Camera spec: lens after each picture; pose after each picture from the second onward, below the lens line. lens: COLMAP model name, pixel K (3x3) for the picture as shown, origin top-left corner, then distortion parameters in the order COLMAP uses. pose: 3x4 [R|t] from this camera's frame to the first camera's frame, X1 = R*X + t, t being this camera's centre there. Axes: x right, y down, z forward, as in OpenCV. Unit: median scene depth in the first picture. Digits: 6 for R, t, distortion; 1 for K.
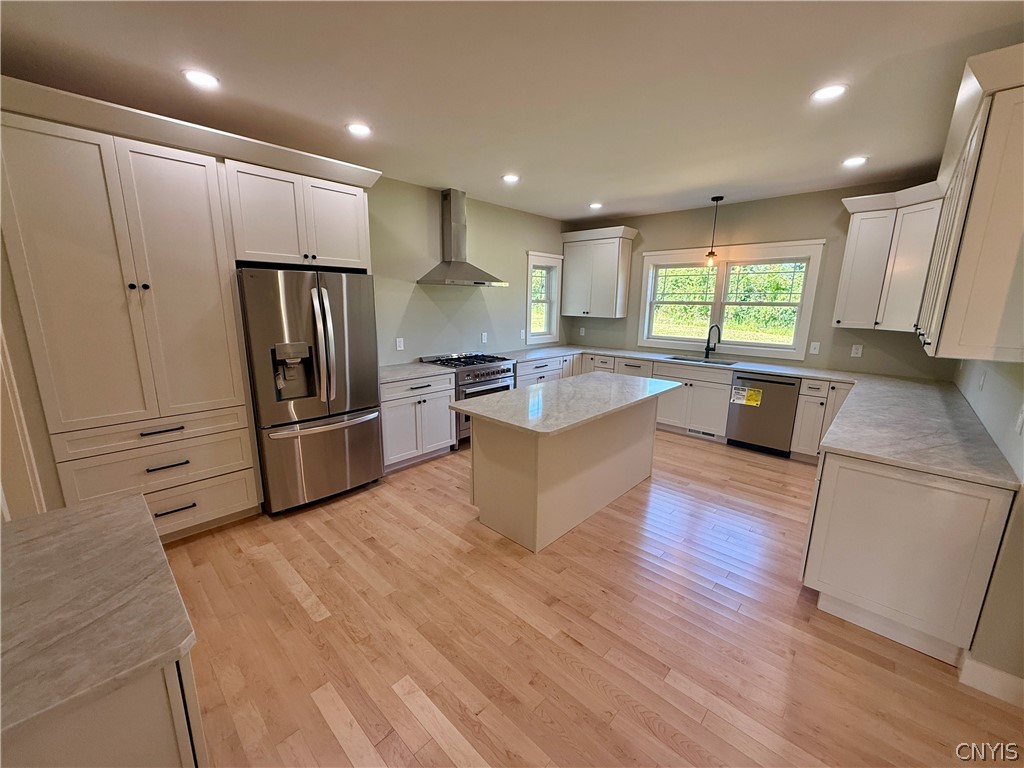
lens RADIAL K [[406.6, 0, 513.4], [0, 406.6, 386.7], [0, 0, 1]] dist [-0.002116, 0.000556]
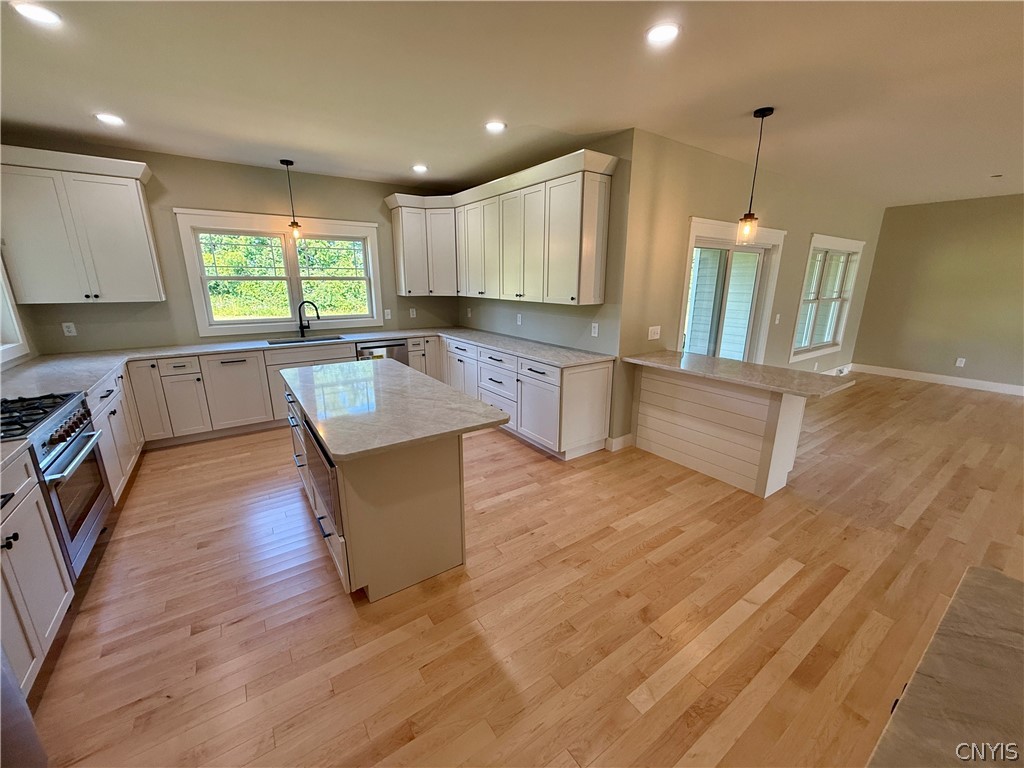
lens RADIAL K [[406.6, 0, 509.6], [0, 406.6, 386.1], [0, 0, 1]] dist [-0.002116, 0.000556]
pose [[0.205903, -0.258931, 0.943694, -0.383111], [0.202051, 0.954827, 0.217901, -0.078170], [-0.957486, 0.145808, 0.248919, 0.358244]]
